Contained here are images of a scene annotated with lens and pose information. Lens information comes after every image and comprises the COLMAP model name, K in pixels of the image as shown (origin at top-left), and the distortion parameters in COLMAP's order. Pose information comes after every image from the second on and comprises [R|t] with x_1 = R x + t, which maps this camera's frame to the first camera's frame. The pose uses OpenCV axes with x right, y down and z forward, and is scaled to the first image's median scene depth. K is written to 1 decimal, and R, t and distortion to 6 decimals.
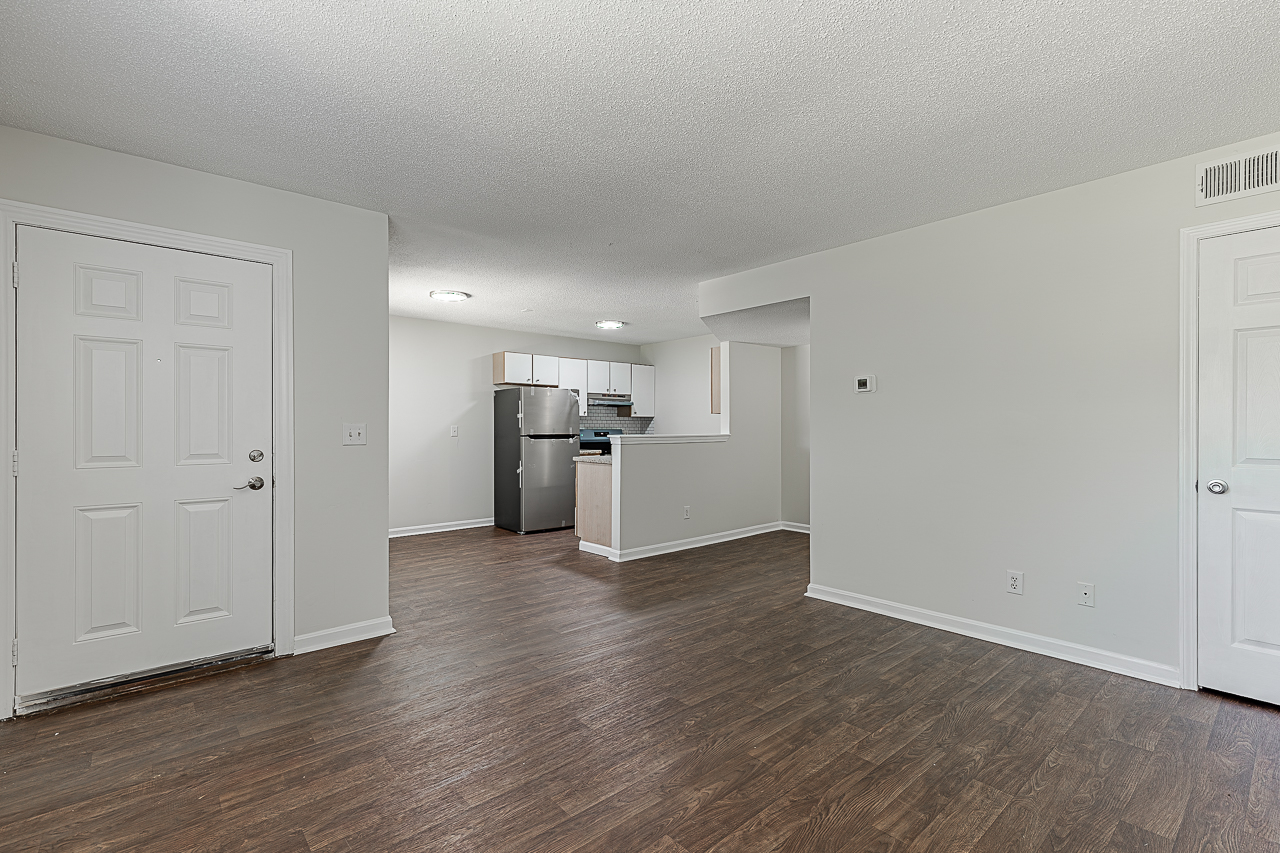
lens RADIAL K [[582.3, 0, 643.3], [0, 582.3, 422.7], [0, 0, 1]] dist [0.008721, 0.000265]
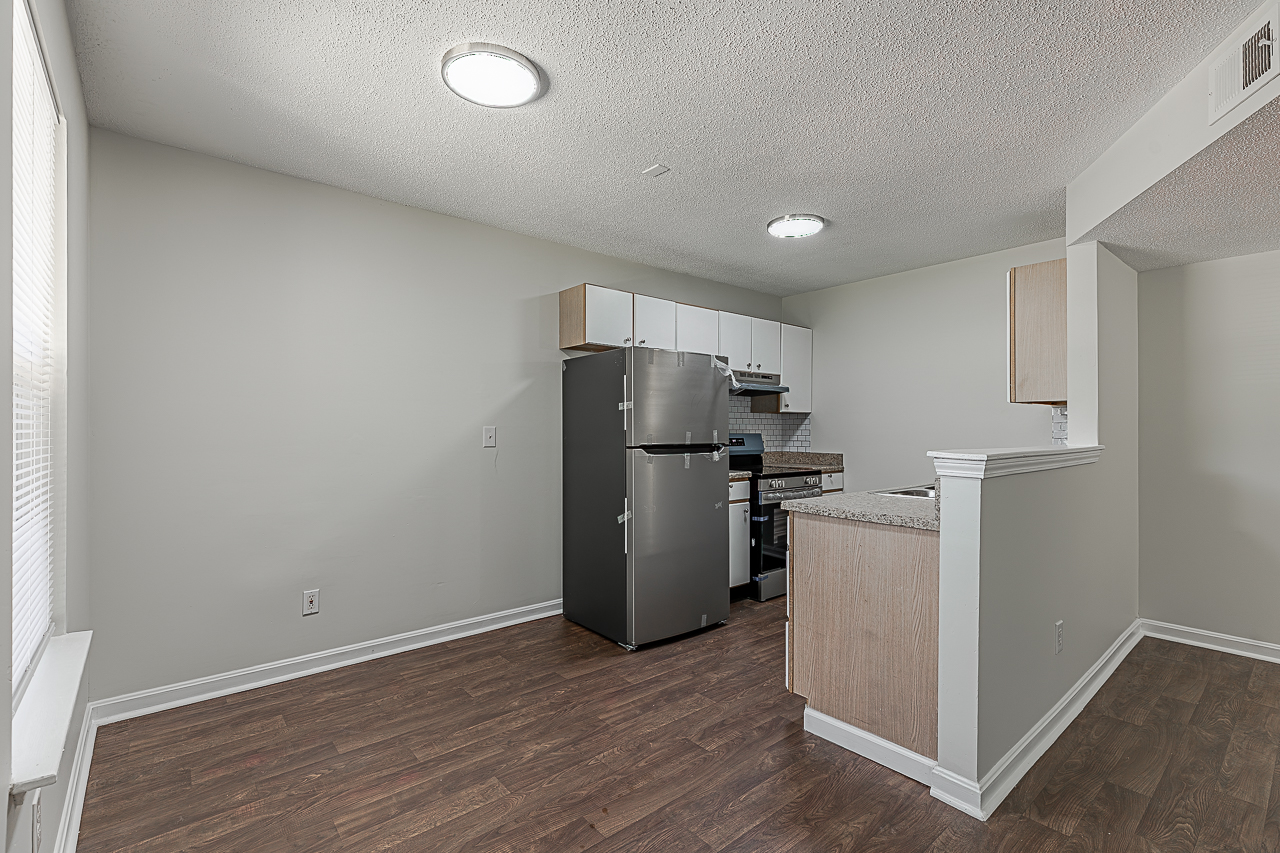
lens RADIAL K [[582.3, 0, 644.7], [0, 582.3, 427.6], [0, 0, 1]] dist [0.008721, 0.000265]
pose [[0.999826, 0.002993, -0.018432, -0.185395], [-0.002924, 0.999989, 0.003741, 0.004490], [0.018443, -0.003686, 0.999823, 0.509914]]
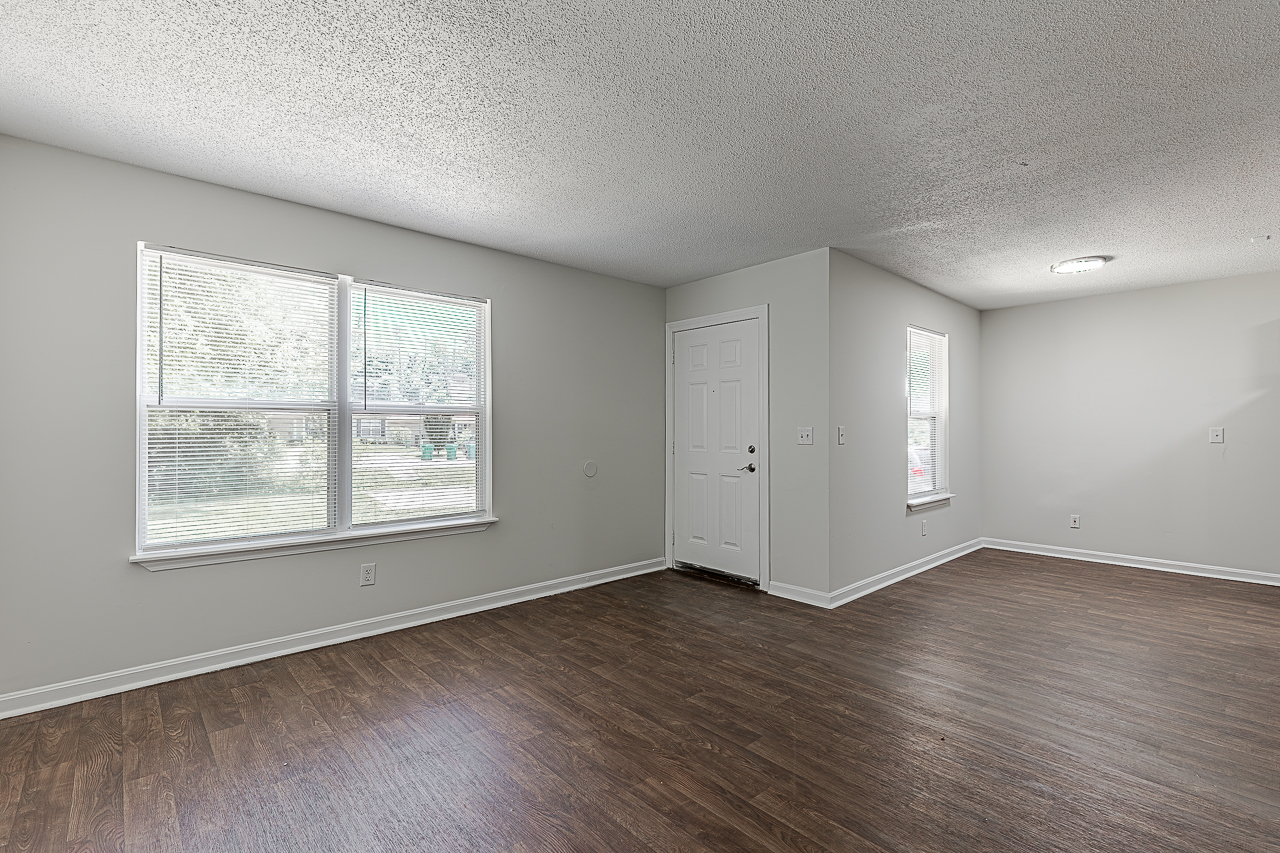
lens RADIAL K [[582.3, 0, 648.0], [0, 582.3, 431.2], [0, 0, 1]] dist [0.008721, 0.000265]
pose [[0.021016, 0.003670, -0.999772, 0.371326], [0.008545, 0.999956, 0.003850, 0.001327], [0.999743, -0.008624, 0.020984, 0.325175]]
